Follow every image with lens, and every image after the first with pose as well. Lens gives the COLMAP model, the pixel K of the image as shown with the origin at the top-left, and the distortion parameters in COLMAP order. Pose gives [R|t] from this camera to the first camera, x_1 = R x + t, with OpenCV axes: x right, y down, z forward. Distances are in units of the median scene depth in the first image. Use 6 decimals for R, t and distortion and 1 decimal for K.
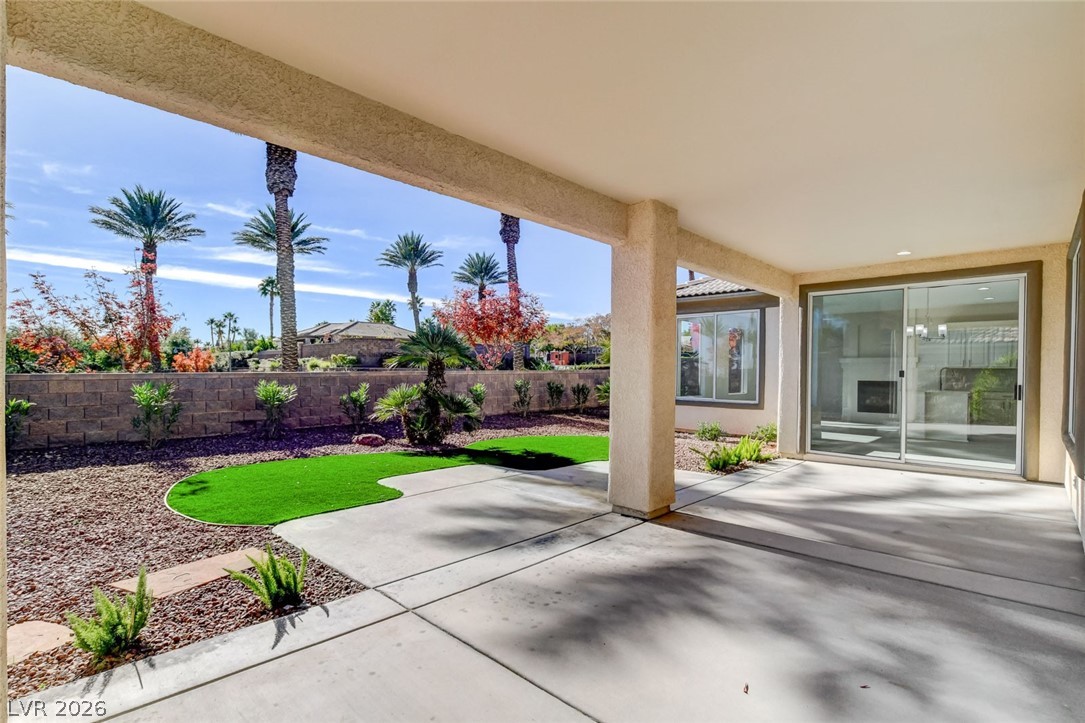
lens RADIAL K [[518.3, 0, 543.2], [0, 518.3, 370.3], [0, 0, 1]] dist [-0.027232, 0.000908]
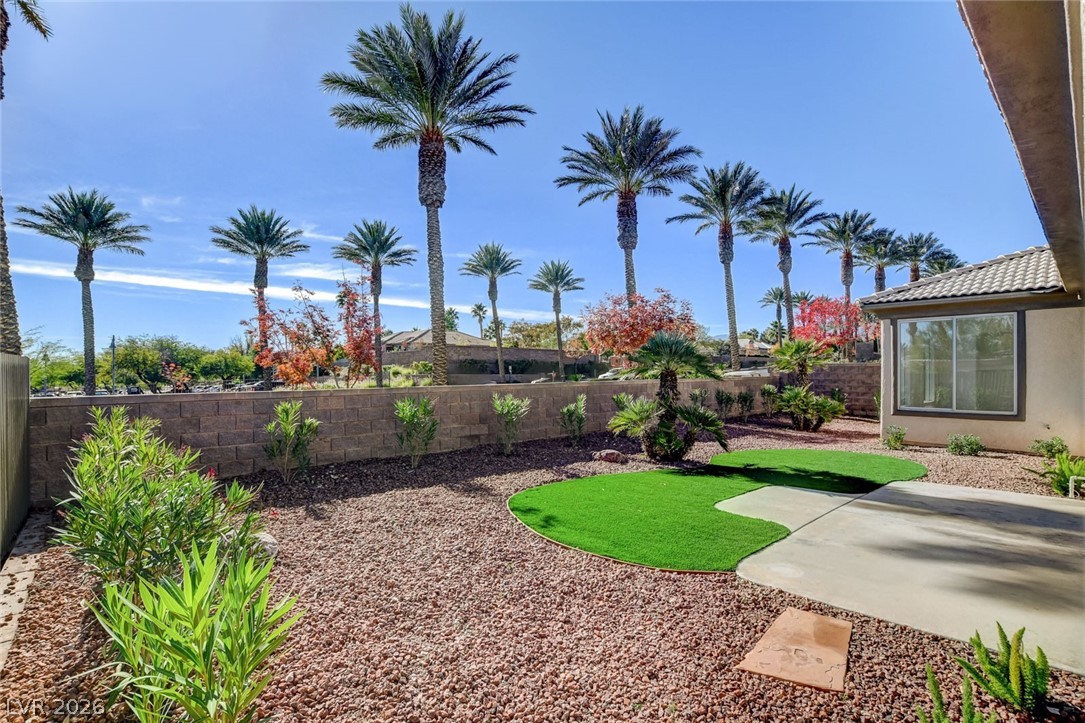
lens RADIAL K [[501.5, 0, 531.3], [0, 501.5, 370.0], [0, 0, 1]] dist [-0.035826, -0.000085]
pose [[0.995747, -0.009120, -0.091673, -0.126474], [0.008408, 0.999931, -0.008156, -0.005319], [0.091741, 0.007351, 0.995756, 0.022478]]
